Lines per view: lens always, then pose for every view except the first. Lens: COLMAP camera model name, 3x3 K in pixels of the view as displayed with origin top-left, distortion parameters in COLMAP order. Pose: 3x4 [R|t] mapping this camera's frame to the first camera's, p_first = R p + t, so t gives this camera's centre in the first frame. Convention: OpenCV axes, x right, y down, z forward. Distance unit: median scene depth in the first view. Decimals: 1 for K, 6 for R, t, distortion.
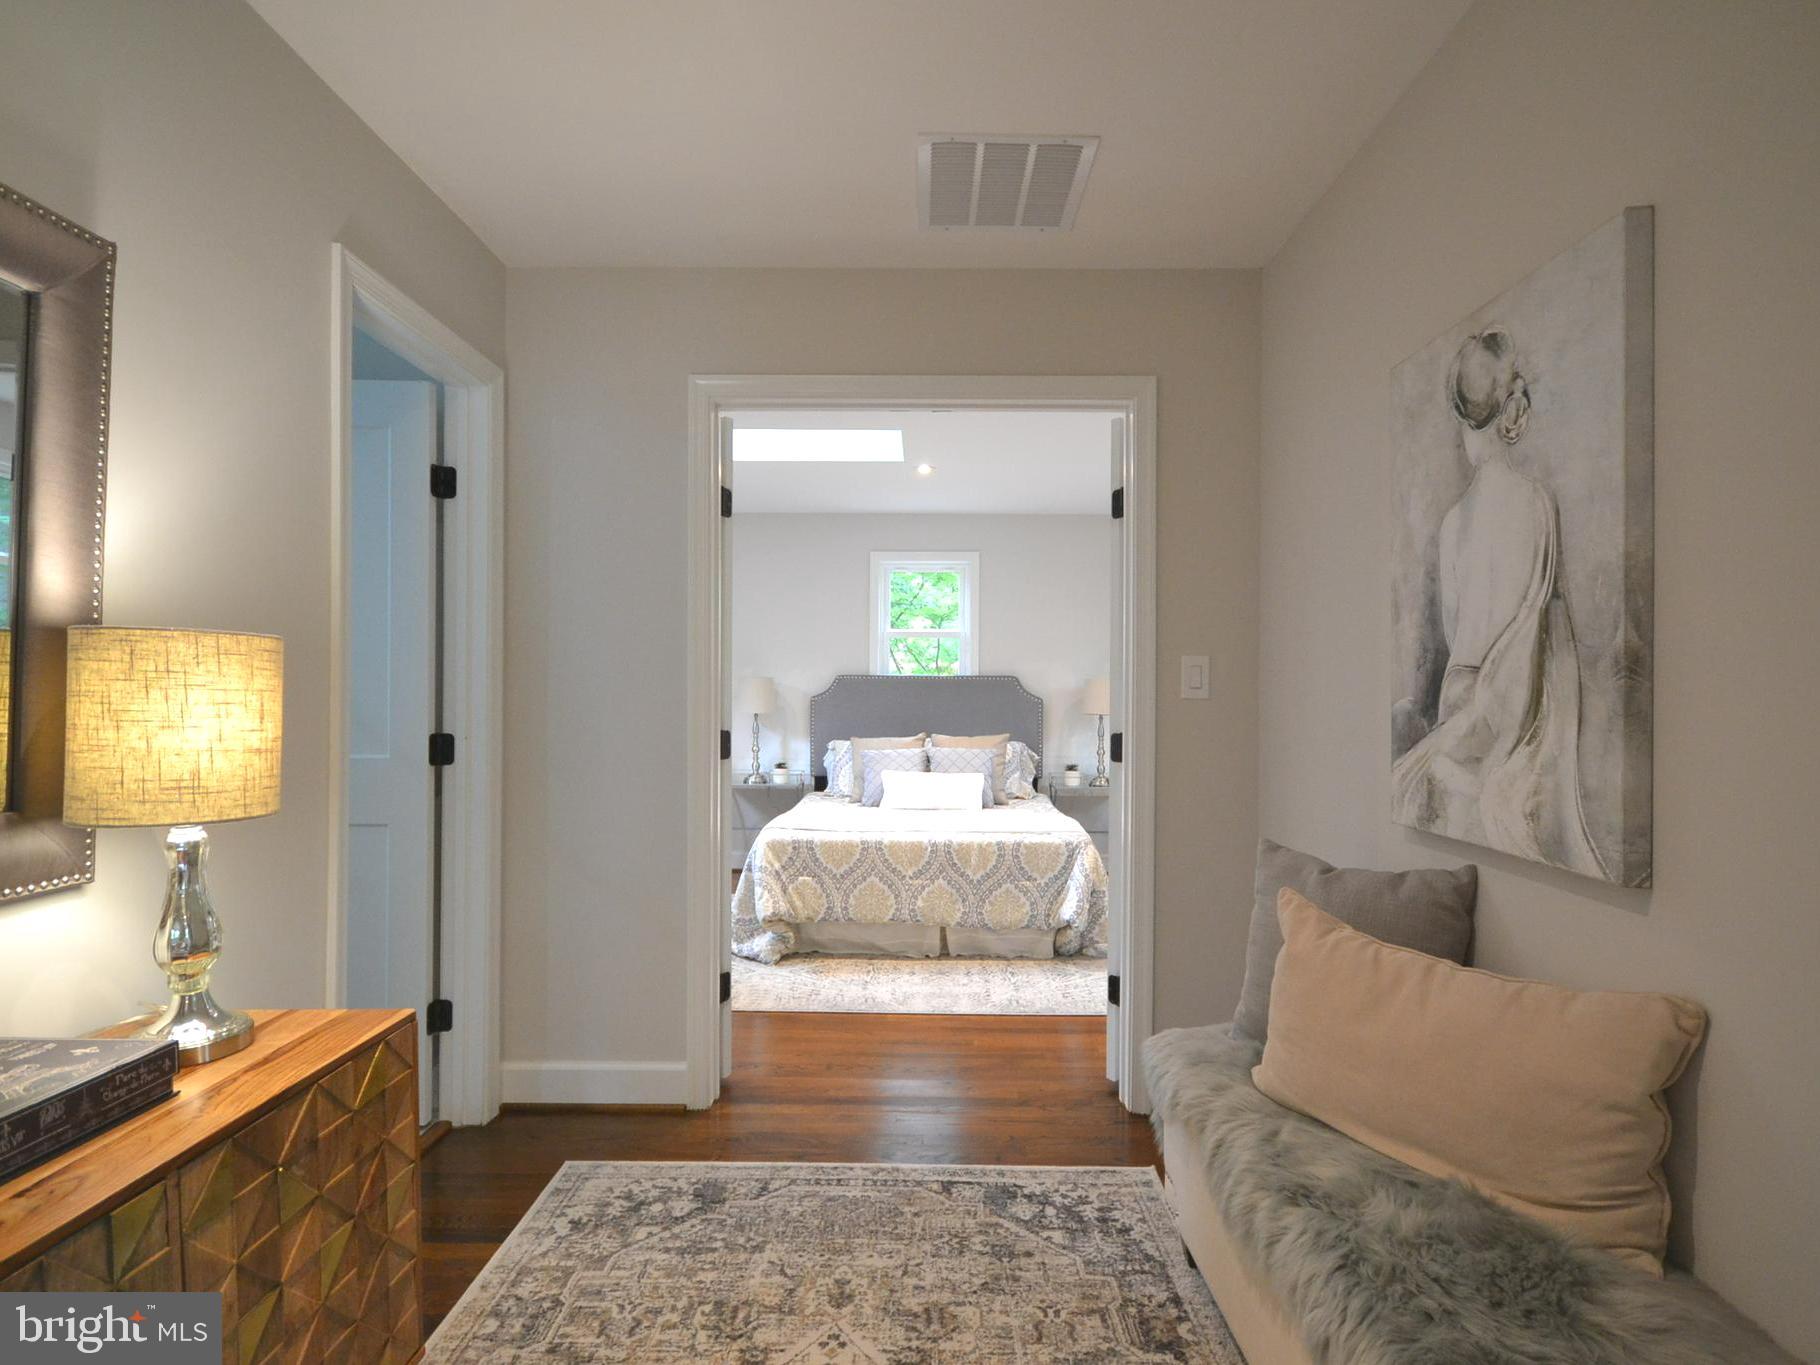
lens RADIAL K [[908.9, 0, 908.2], [0, 908.9, 696.9], [0, 0, 1]] dist [0.003636, -0.000085]
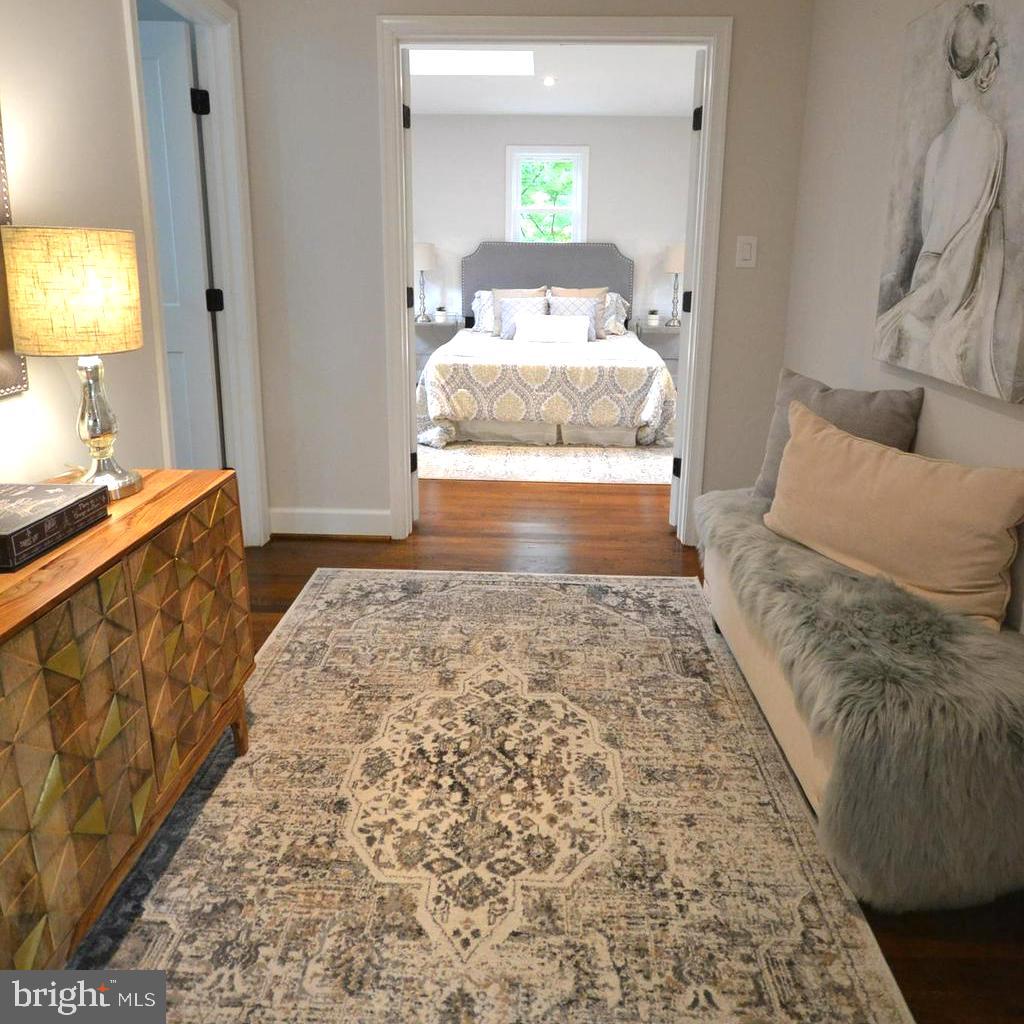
lens RADIAL K [[685.0, 0, 517.3], [0, 685.0, 381.8], [0, 0, 1]] dist [-0.000738, 0.004458]
pose [[0.999840, 0.009790, -0.014953, -0.012441], [-0.006865, 0.982821, 0.184435, -0.012046], [0.016502, -0.184303, 0.982731, -0.050665]]
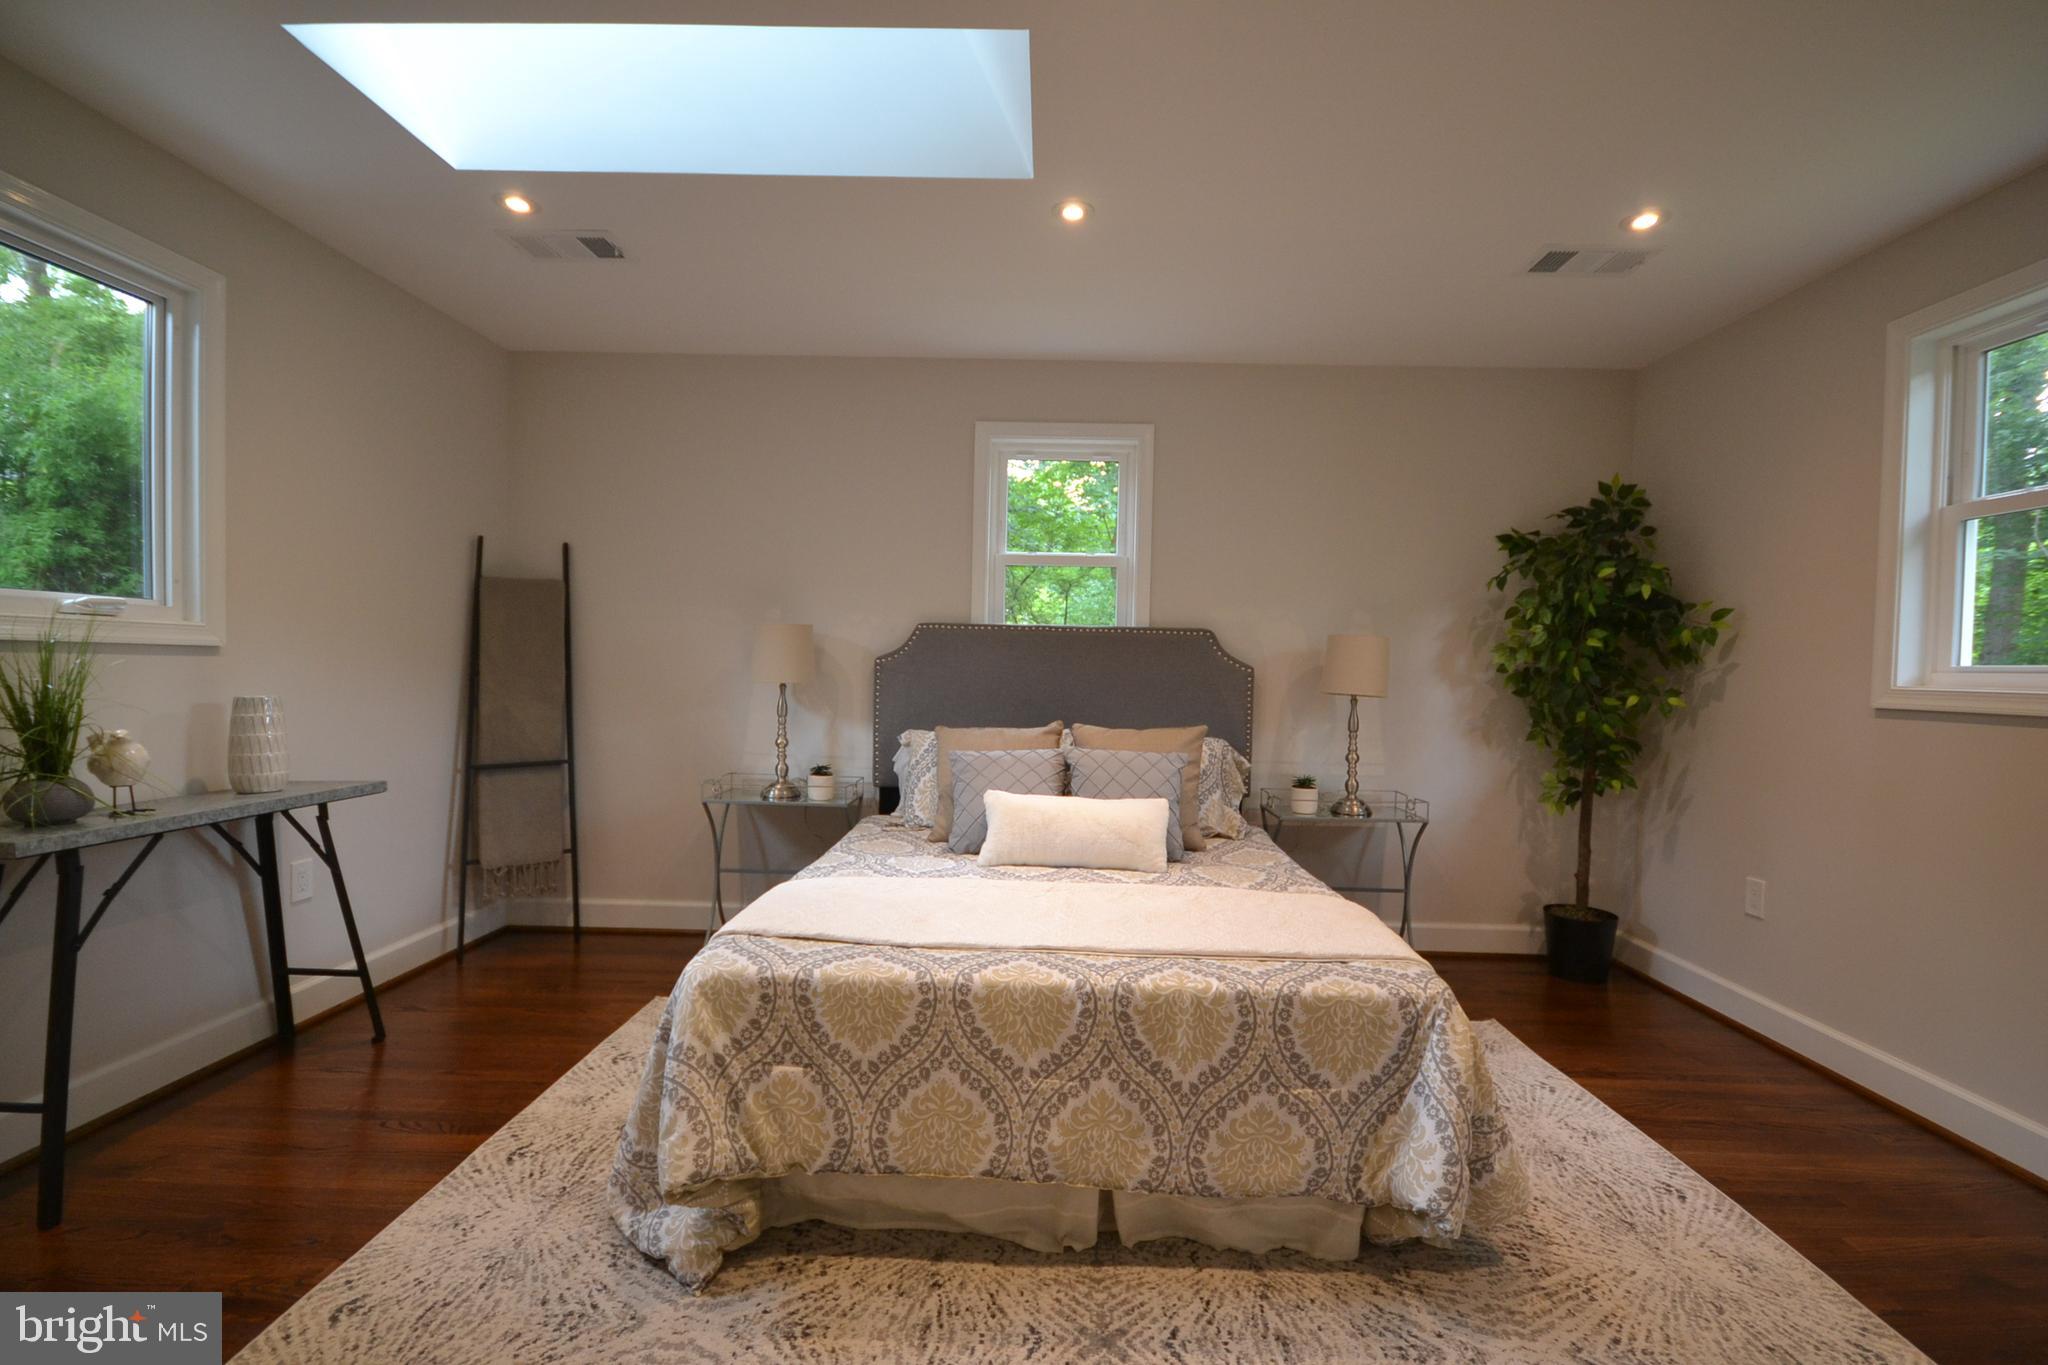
lens RADIAL K [[909.7, 0, 1028.1], [0, 909.7, 693.7], [0, 0, 1]] dist [0.001946, 0.000168]
pose [[0.999843, 0.017223, -0.004105, -0.001325], [-0.017107, 0.999495, 0.026797, 0.009645], [0.004564, -0.026723, 0.999632, 0.610428]]
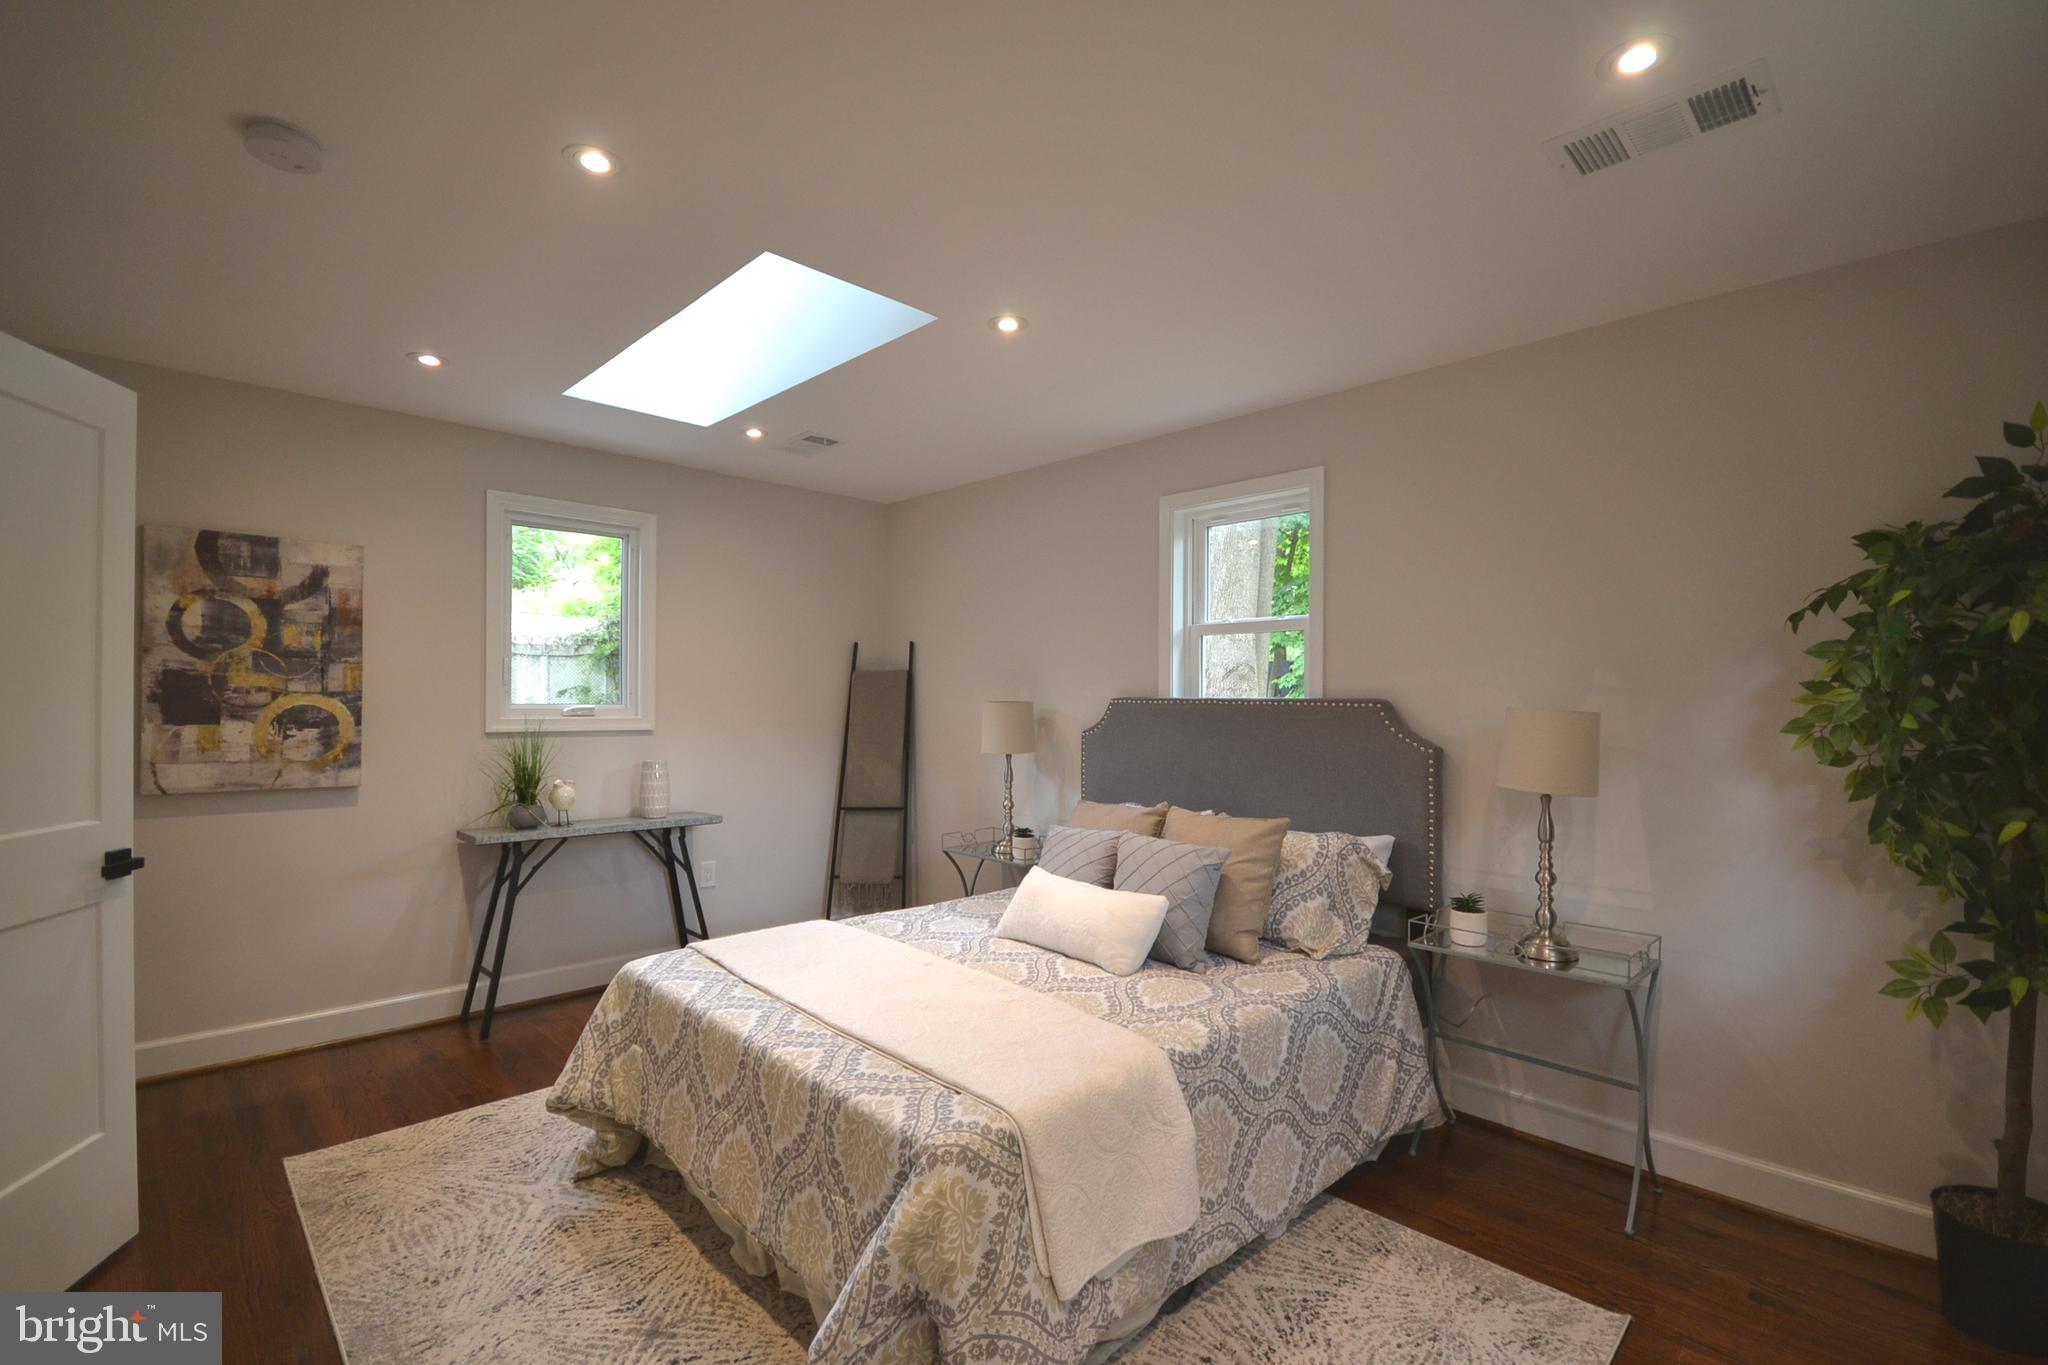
lens RADIAL K [[903.4, 0, 1026.0], [0, 903.4, 692.2], [0, 0, 1]] dist [0.020012, -0.017679]
pose [[0.708903, -0.005037, -0.705288, 0.521358], [-0.004223, 0.999926, -0.011386, -0.032097], [0.705293, 0.011050, 0.708830, 0.797716]]
